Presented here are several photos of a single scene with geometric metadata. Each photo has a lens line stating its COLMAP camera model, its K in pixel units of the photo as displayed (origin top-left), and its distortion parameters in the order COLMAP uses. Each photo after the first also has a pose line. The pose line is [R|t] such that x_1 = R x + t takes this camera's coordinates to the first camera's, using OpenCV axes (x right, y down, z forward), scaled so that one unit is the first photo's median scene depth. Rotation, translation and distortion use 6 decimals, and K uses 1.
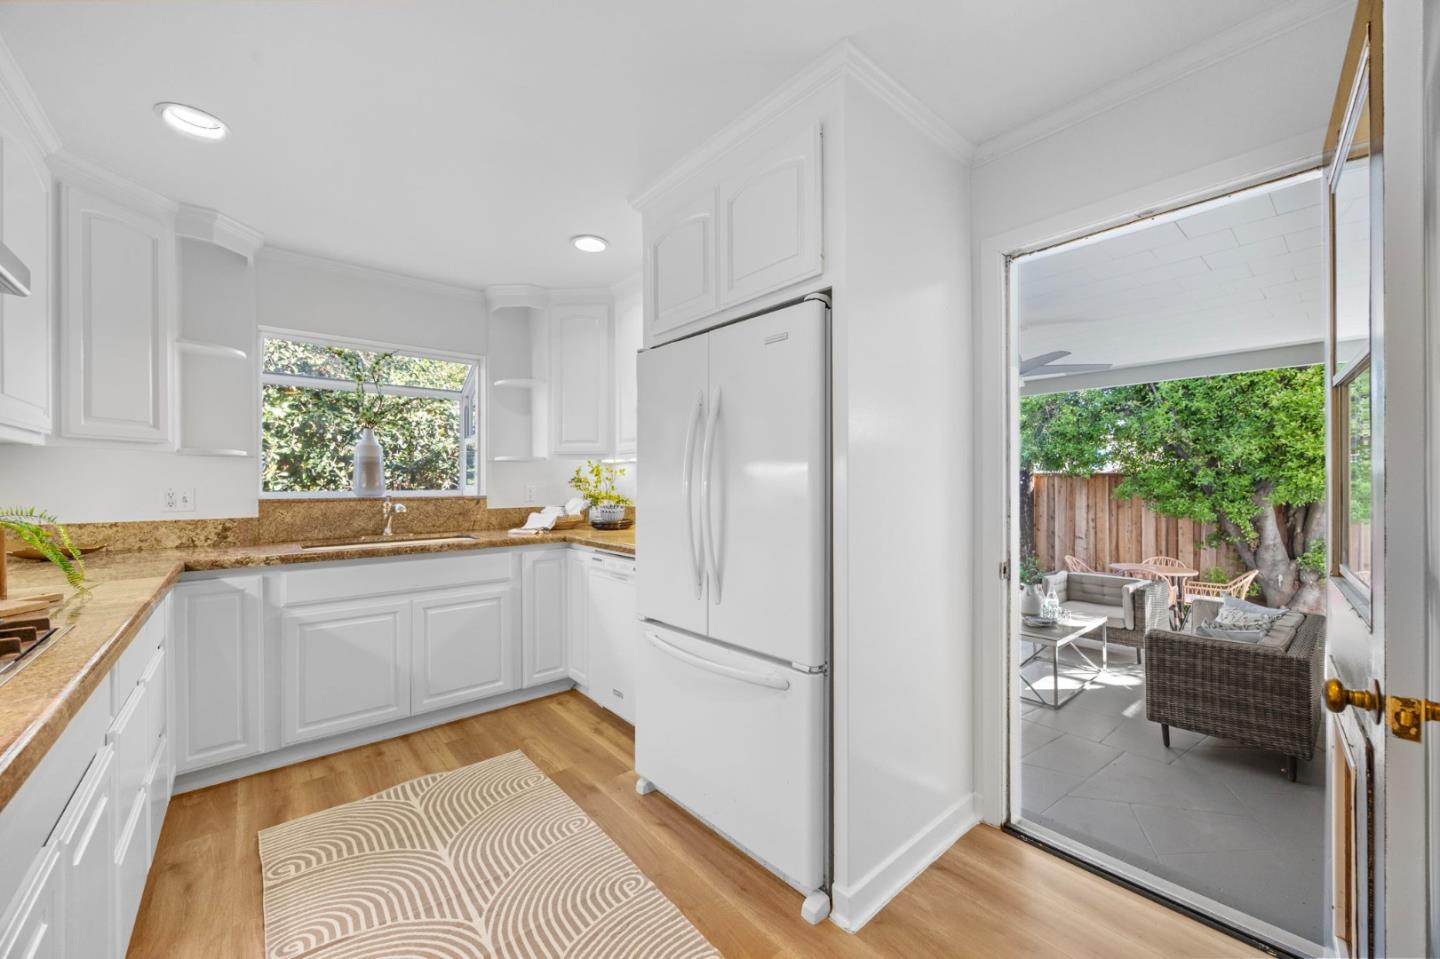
lens RADIAL K [[548.8, 0, 721.3], [0, 548.8, 481.3], [0, 0, 1]] dist [-0.001564, -0.000177]
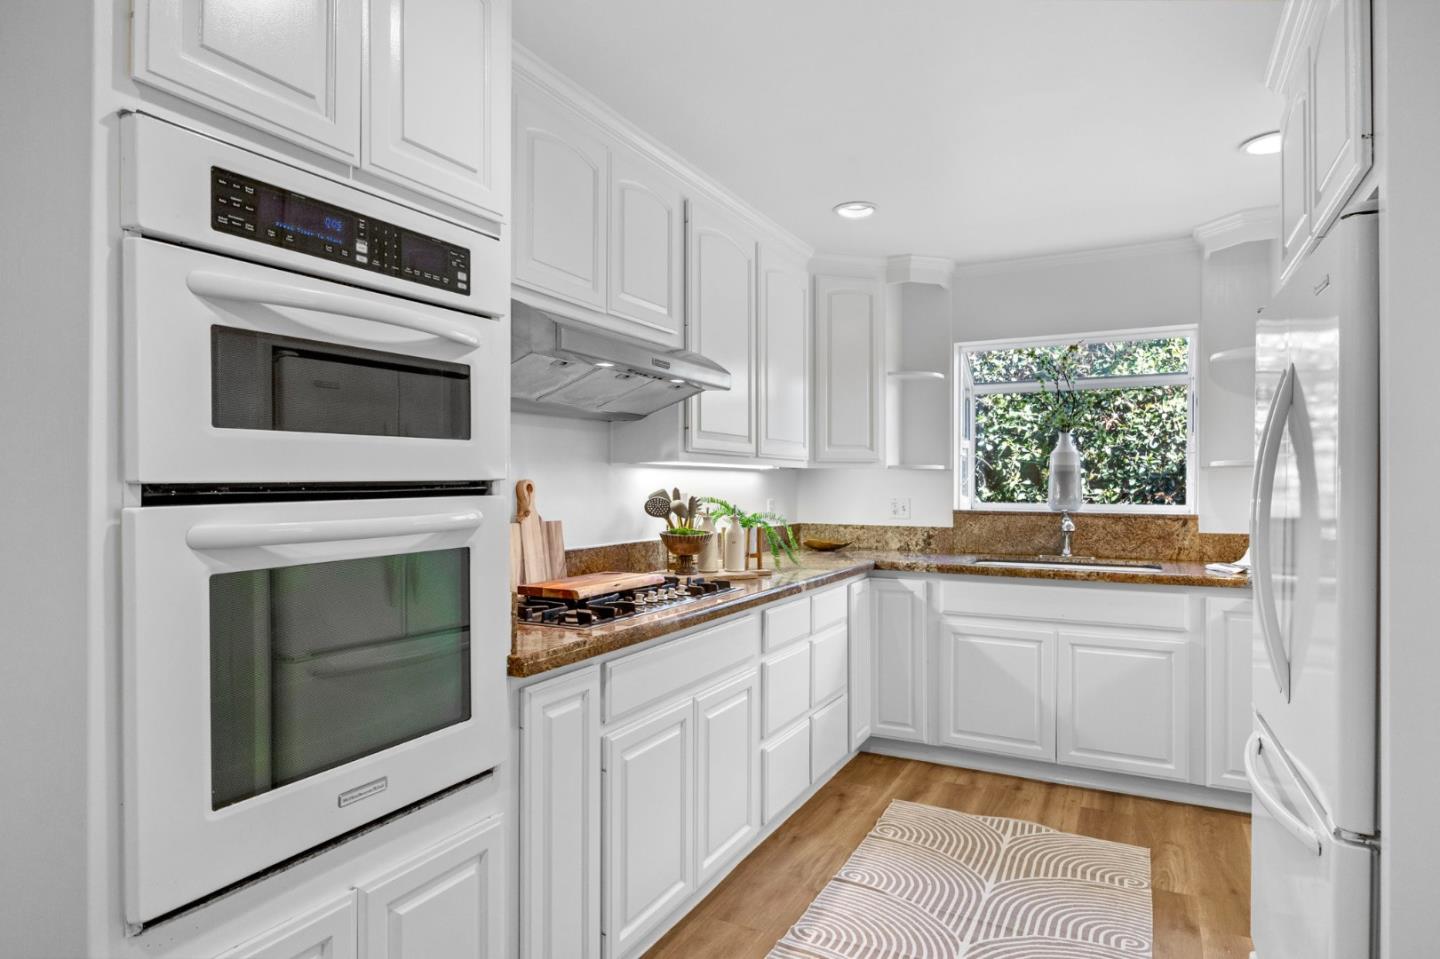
lens RADIAL K [[803.5, 0, 719.6], [0, 803.5, 482.7], [0, 0, 1]] dist [-0.001449, -0.000353]
pose [[0.364200, 0.003739, -0.931313, 0.432818], [-0.001950, 0.999993, 0.003252, -0.024457], [0.931319, 0.000632, 0.364204, 0.028044]]
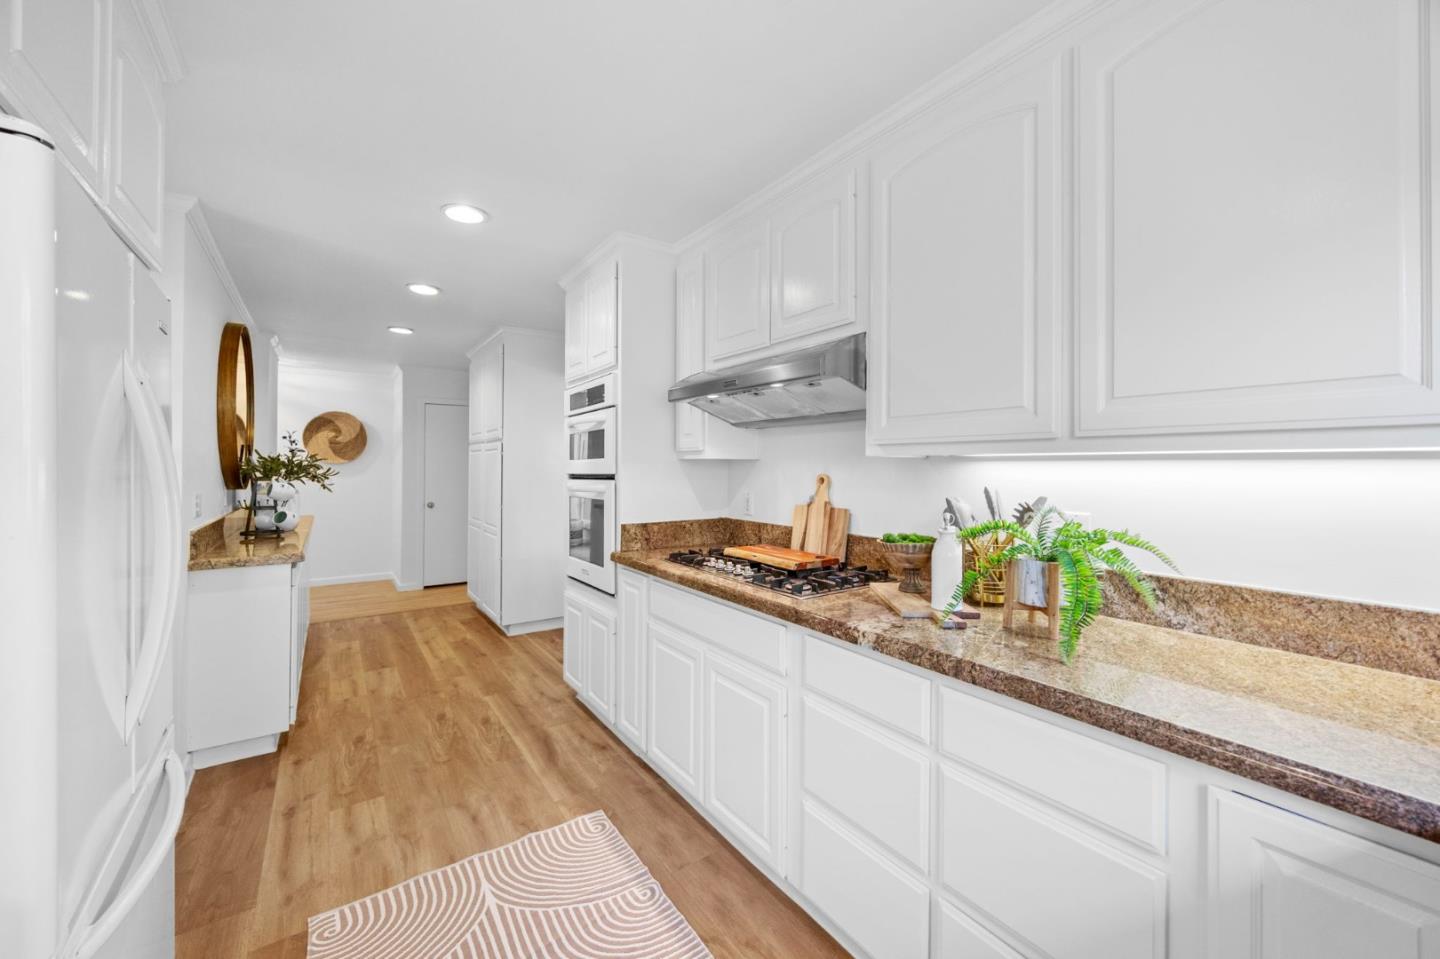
lens RADIAL K [[574.8, 0, 720.4], [0, 574.8, 470.1], [0, 0, 1]] dist [-0.000400, -0.000039]
pose [[-0.993879, 0.000147, 0.110476, -0.497270], [0.000952, 0.999973, 0.007237, -0.036411], [-0.110472, 0.007298, -0.993852, 1.085539]]
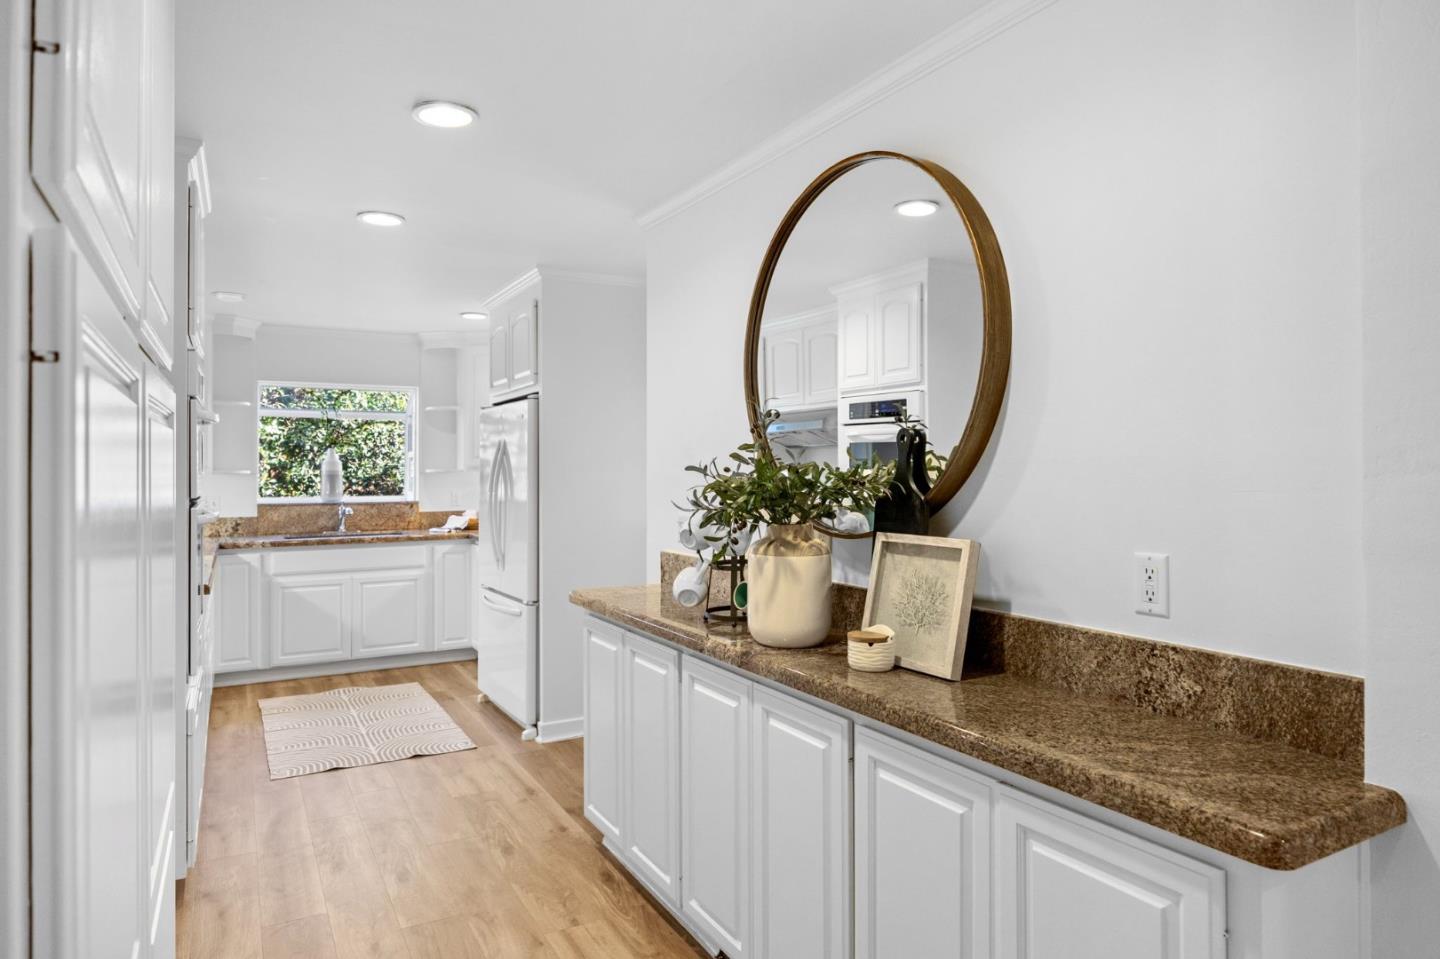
lens RADIAL K [[873.0, 0, 720.4], [0, 873.0, 457.5], [0, 0, 1]] dist [-0.004337, -0.001225]
pose [[0.980180, -0.003723, -0.198072, 0.800152], [0.001060, 0.999908, -0.013547, -0.056788], [0.198104, 0.013068, 0.980094, -1.002940]]
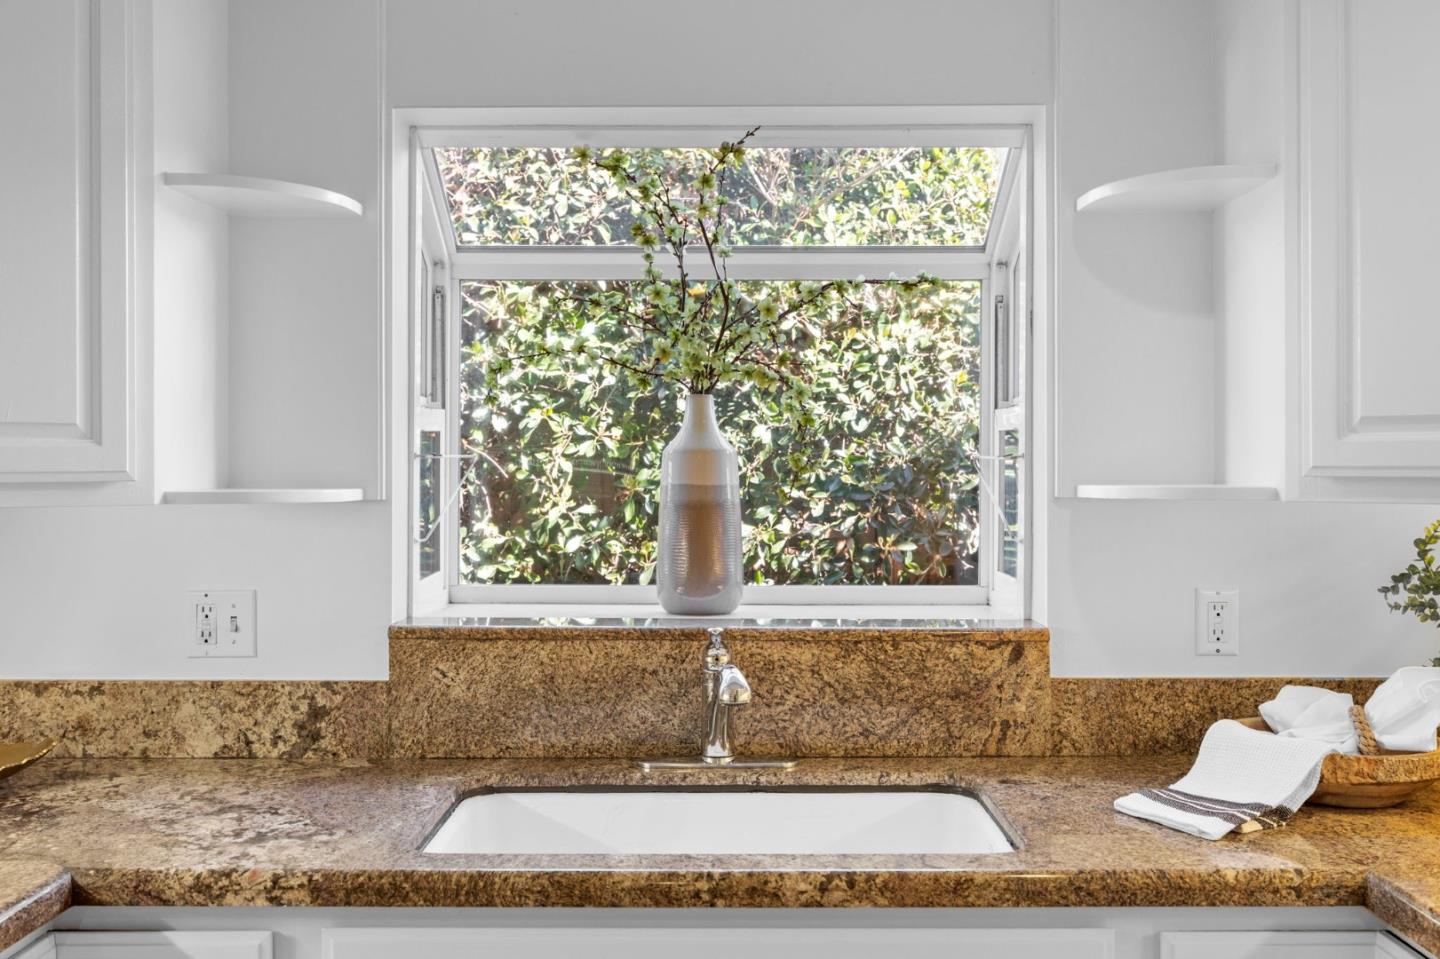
lens RADIAL K [[1371.0, 0, 716.3], [0, 1371.0, 455.0], [0, 0, 1]] dist [0.003006, -0.001311]
pose [[0.751994, -0.002223, -0.659167, -0.146113], [-0.001936, 0.999983, -0.005581, -0.070444], [0.659168, 0.005473, 0.751976, 0.516542]]
